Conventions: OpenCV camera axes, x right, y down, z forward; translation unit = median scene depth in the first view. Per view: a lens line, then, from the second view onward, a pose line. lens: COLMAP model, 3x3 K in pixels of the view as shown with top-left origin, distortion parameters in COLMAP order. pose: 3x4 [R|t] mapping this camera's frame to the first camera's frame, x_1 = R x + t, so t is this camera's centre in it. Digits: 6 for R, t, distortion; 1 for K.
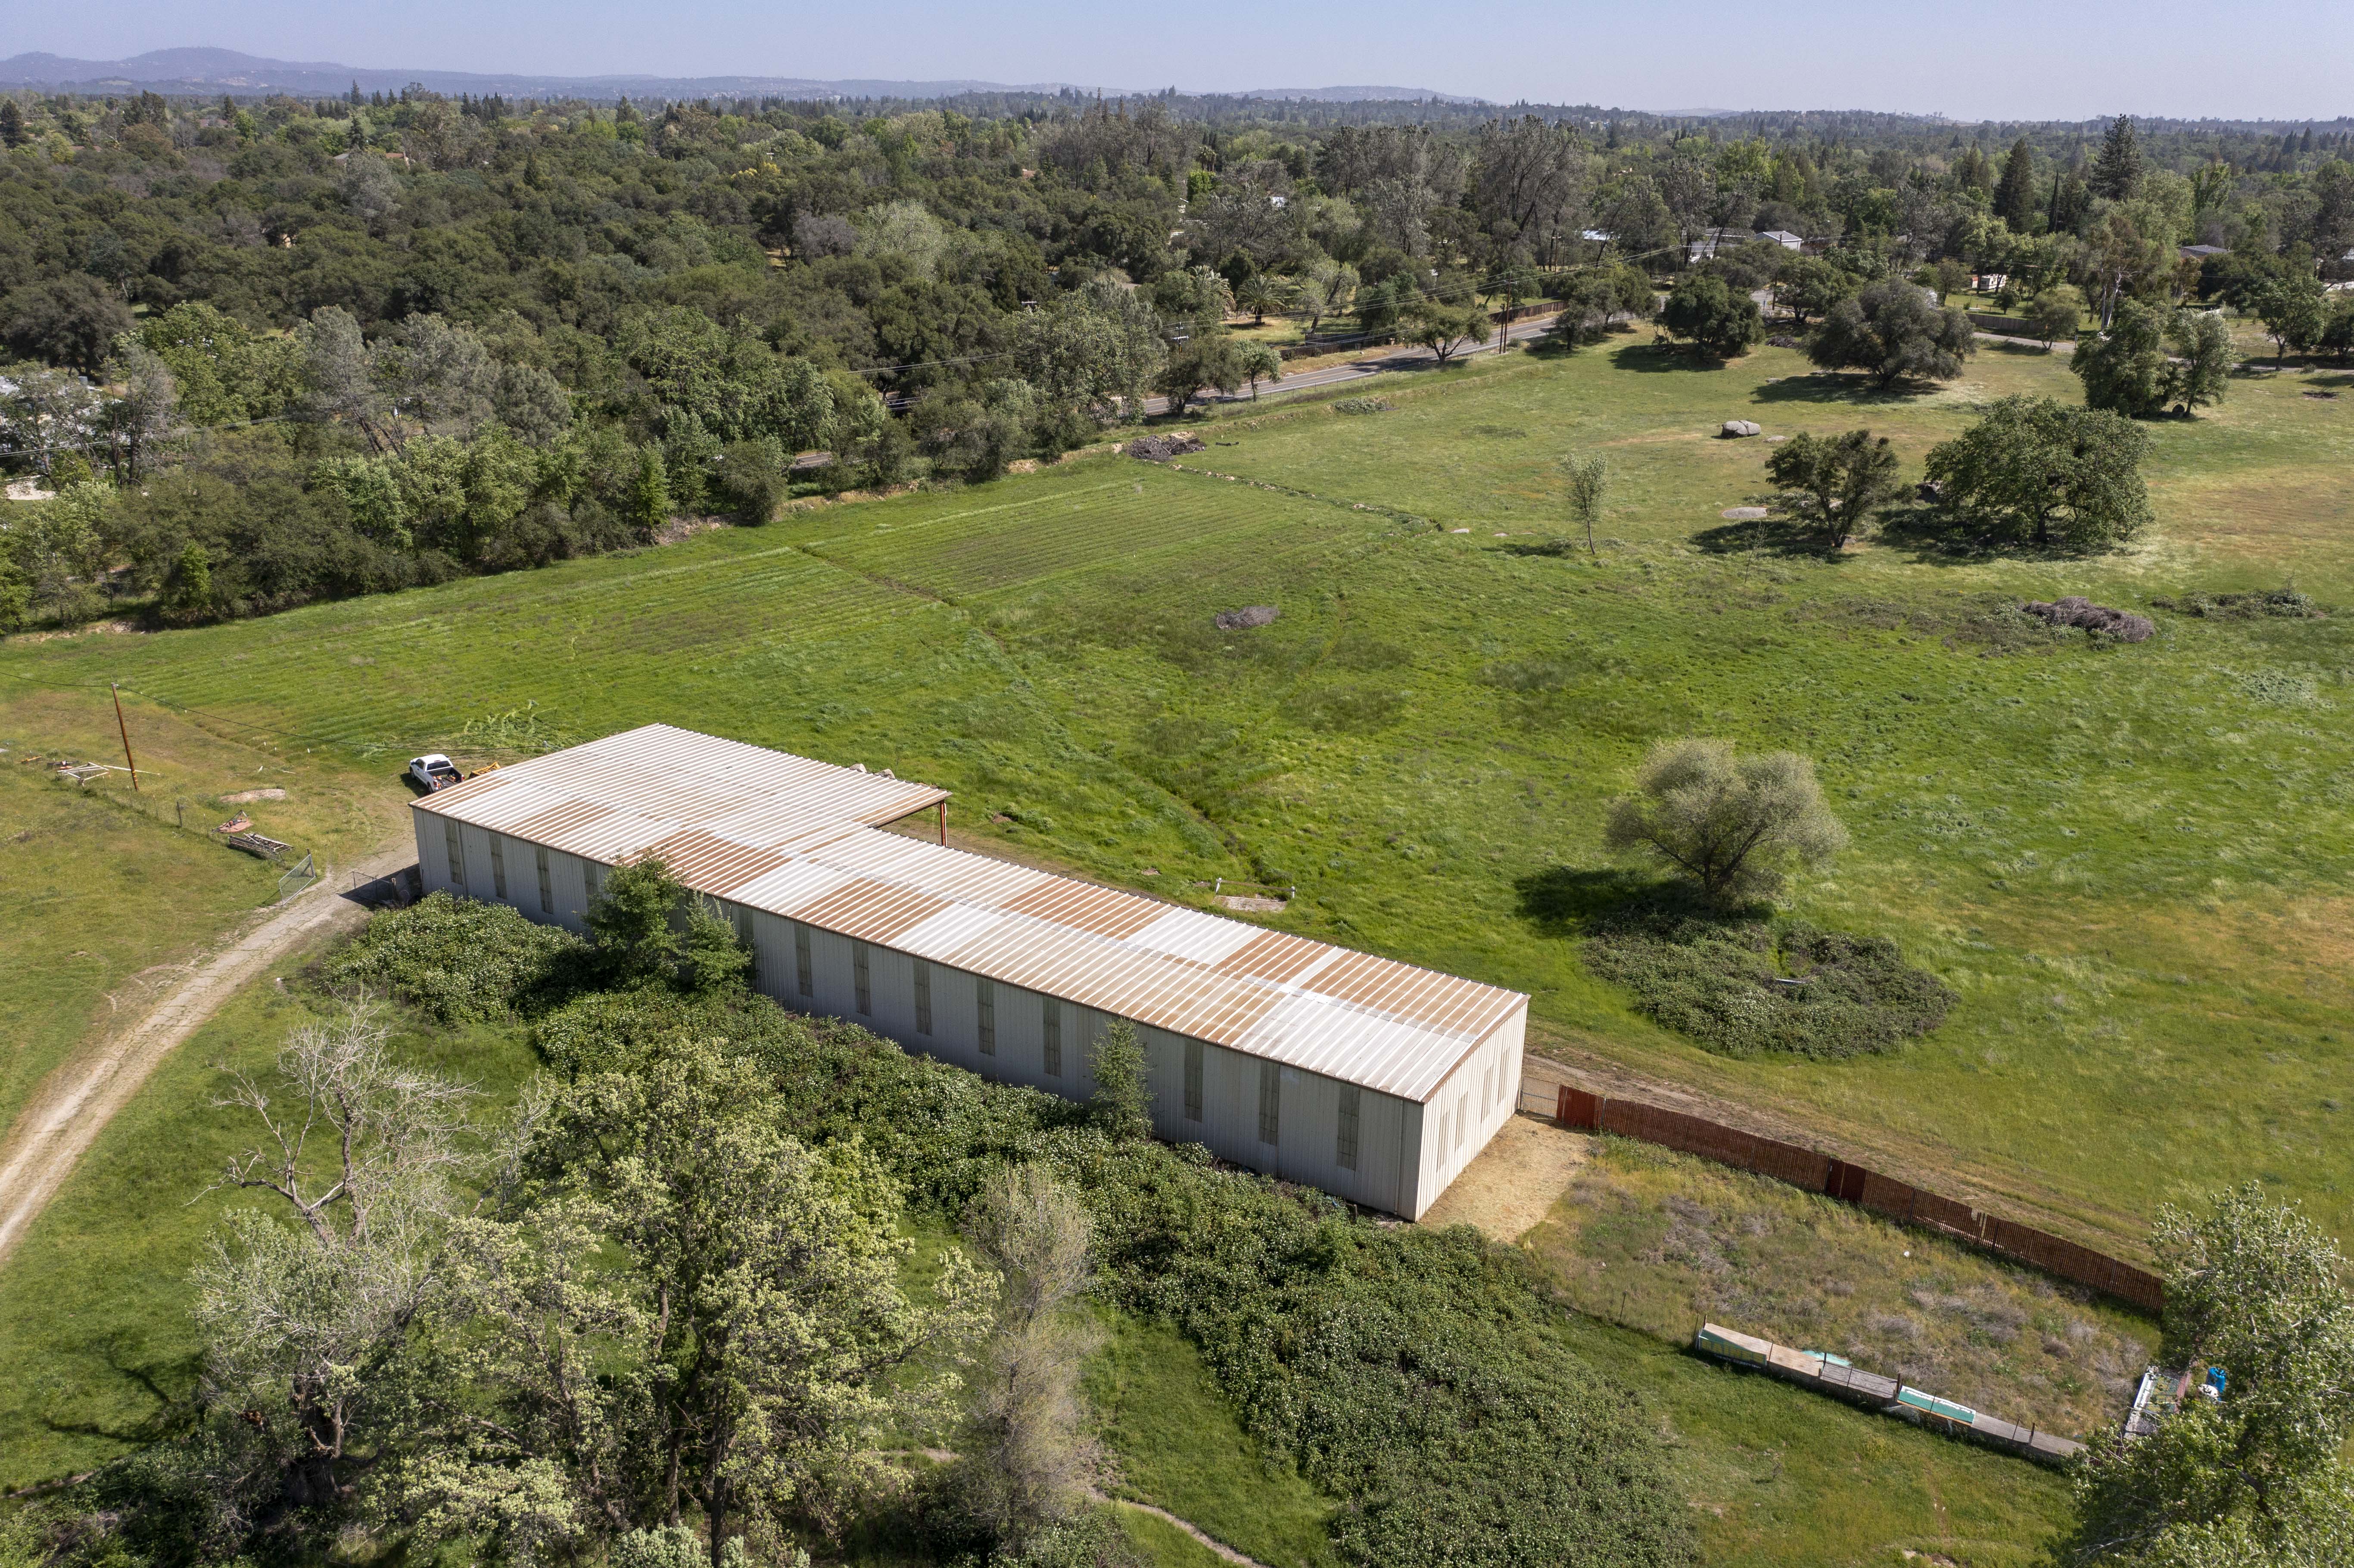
lens RADIAL K [[1837.4, 0, 1177.0], [0, 1837.4, 784.0], [0, 0, 1]] dist [-0.009731, -0.003145]
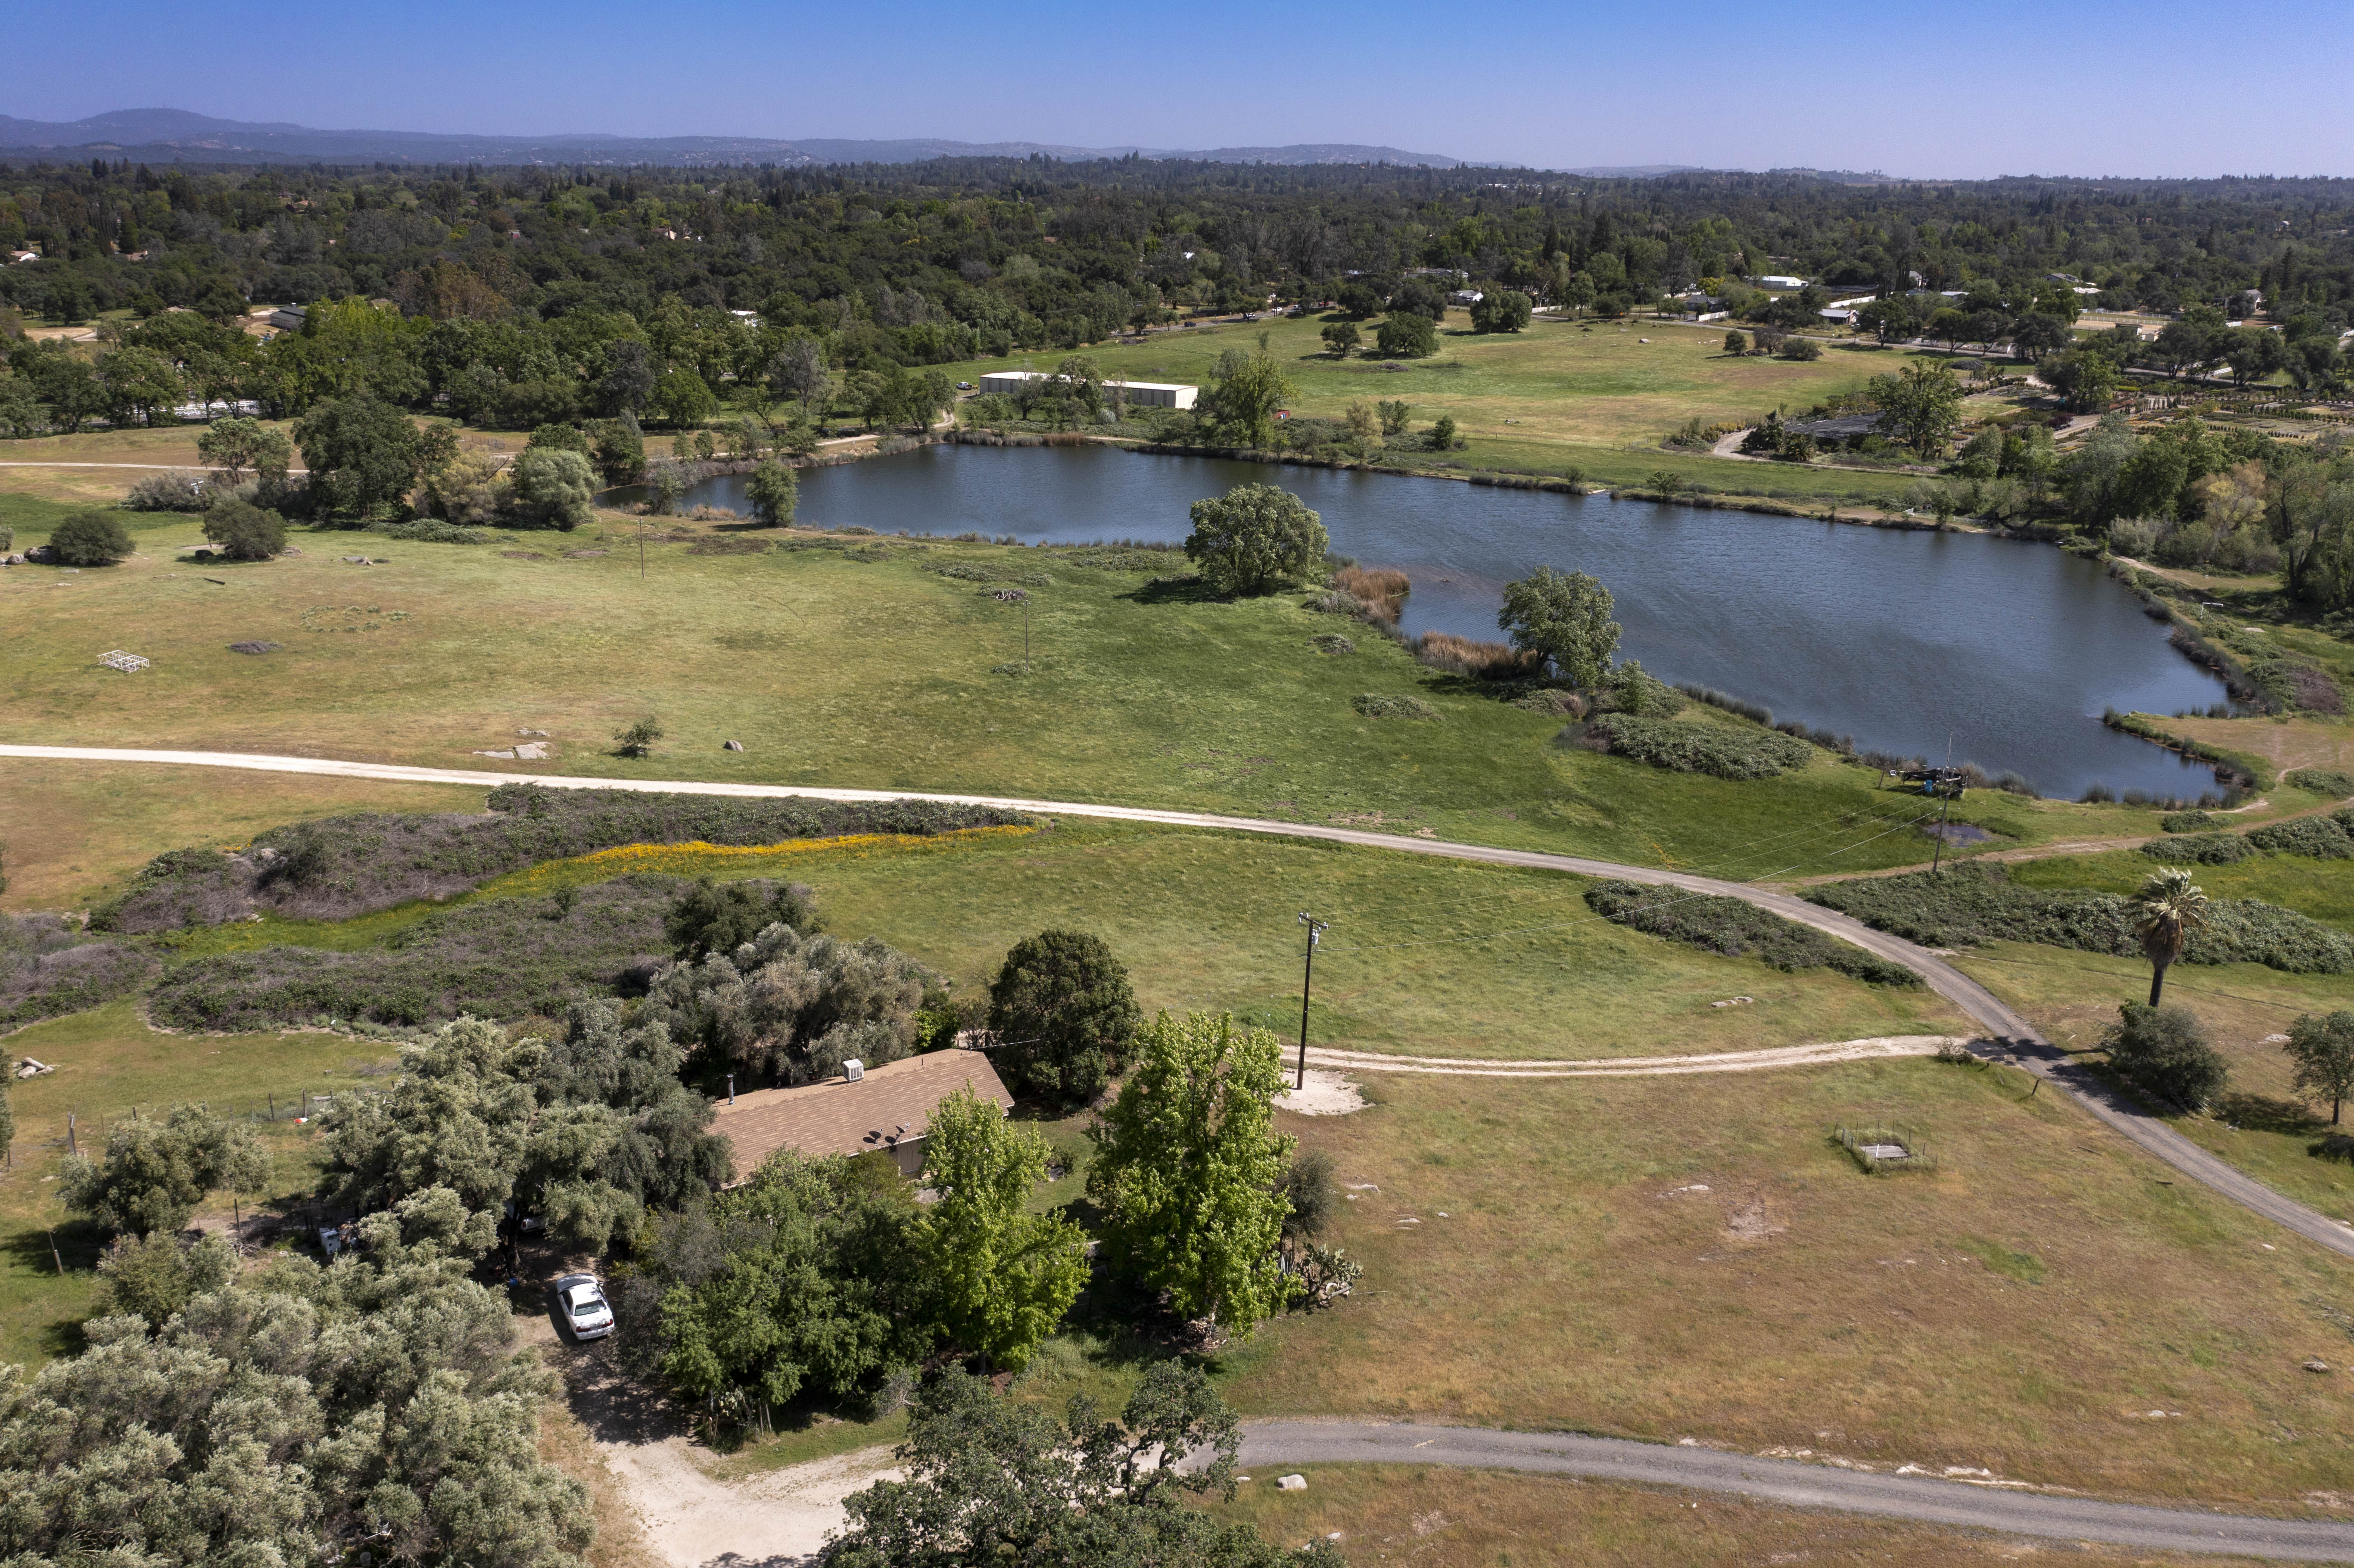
lens RADIAL K [[1837.4, 0, 1177.0], [0, 1837.4, 784.0], [0, 0, 1]] dist [-0.009731, -0.003145]
pose [[0.999816, -0.008983, 0.016949, 0.004415], [0.009468, 0.999542, -0.028747, 0.432673], [-0.016683, 0.028902, 0.999443, -1.343141]]
